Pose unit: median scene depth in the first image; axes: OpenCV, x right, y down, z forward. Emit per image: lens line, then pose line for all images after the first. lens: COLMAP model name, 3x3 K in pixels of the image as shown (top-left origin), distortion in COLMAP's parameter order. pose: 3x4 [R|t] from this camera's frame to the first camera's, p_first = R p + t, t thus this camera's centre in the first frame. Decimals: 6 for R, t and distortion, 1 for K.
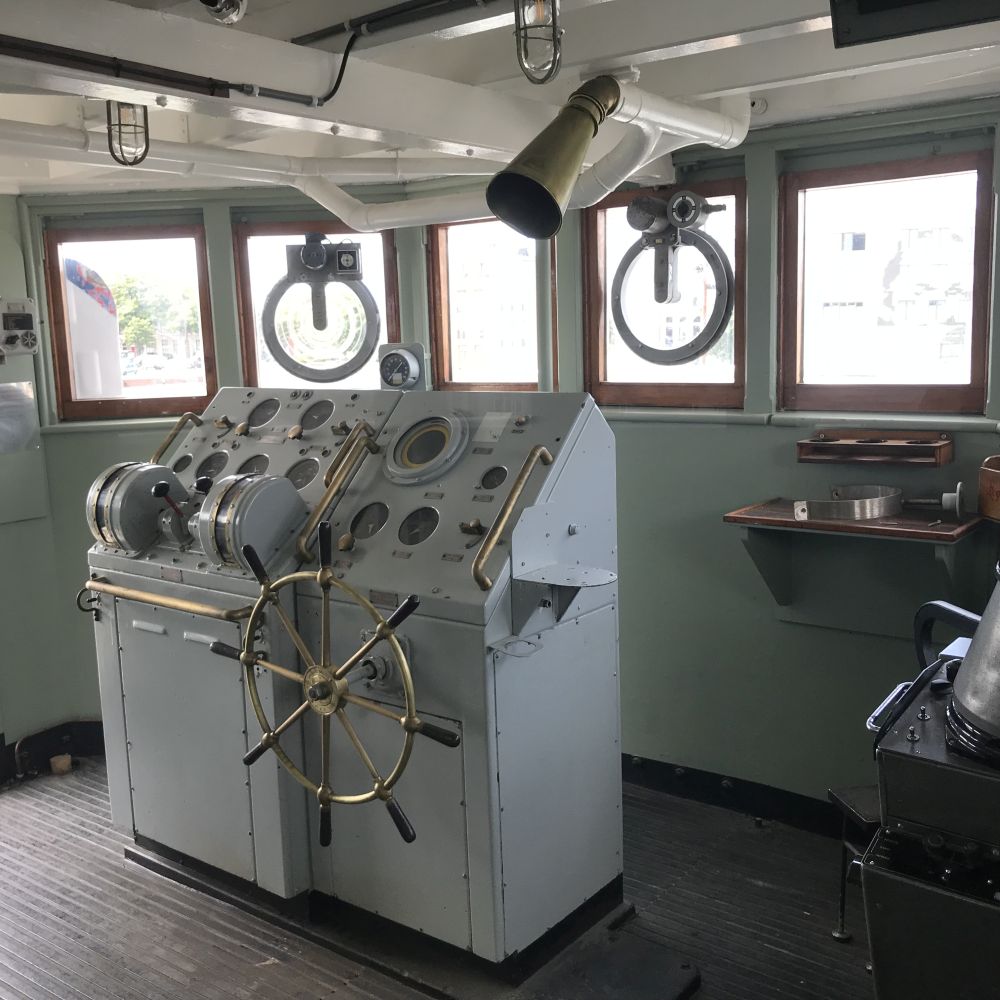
lens RADIAL K [[1122.0, 0, 500.0], [0, 1122.0, 500.0], [0, 0, 1]] dist [-0.010731, -0.016511]
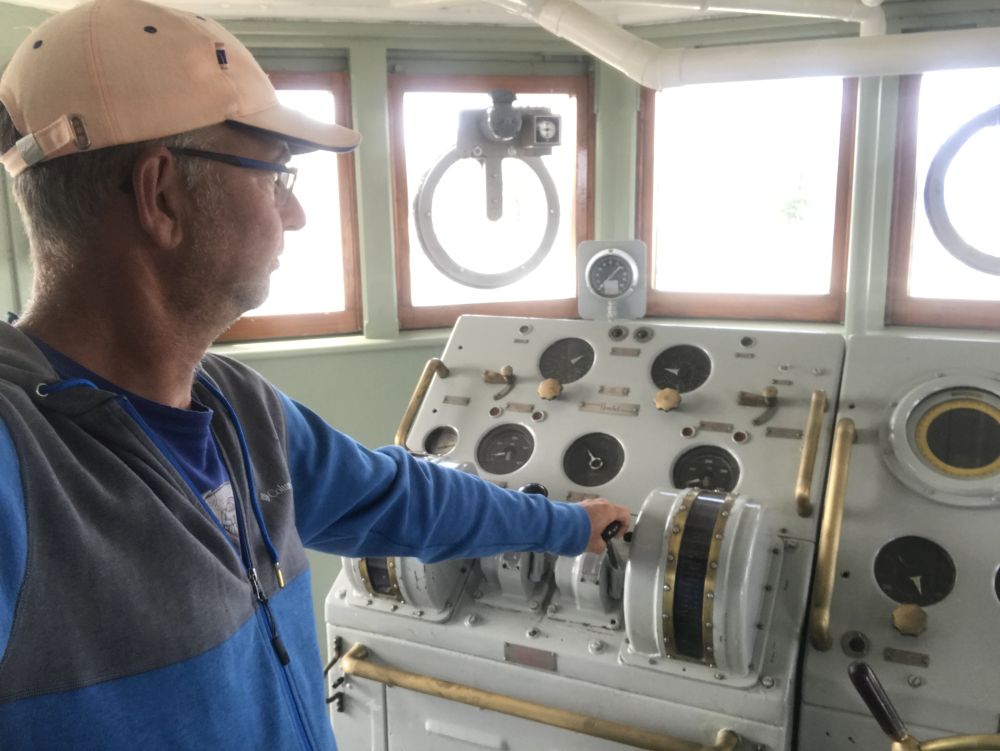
lens RADIAL K [[921.1, 0, 500.0], [0, 921.1, 375.5], [0, 0, 1]] dist [0.078147, 0.000184]
pose [[0.976290, -0.032345, 0.214037, -0.305518], [0.022693, 0.998618, 0.047400, -0.079767], [-0.215274, -0.041419, 0.975675, 0.394799]]
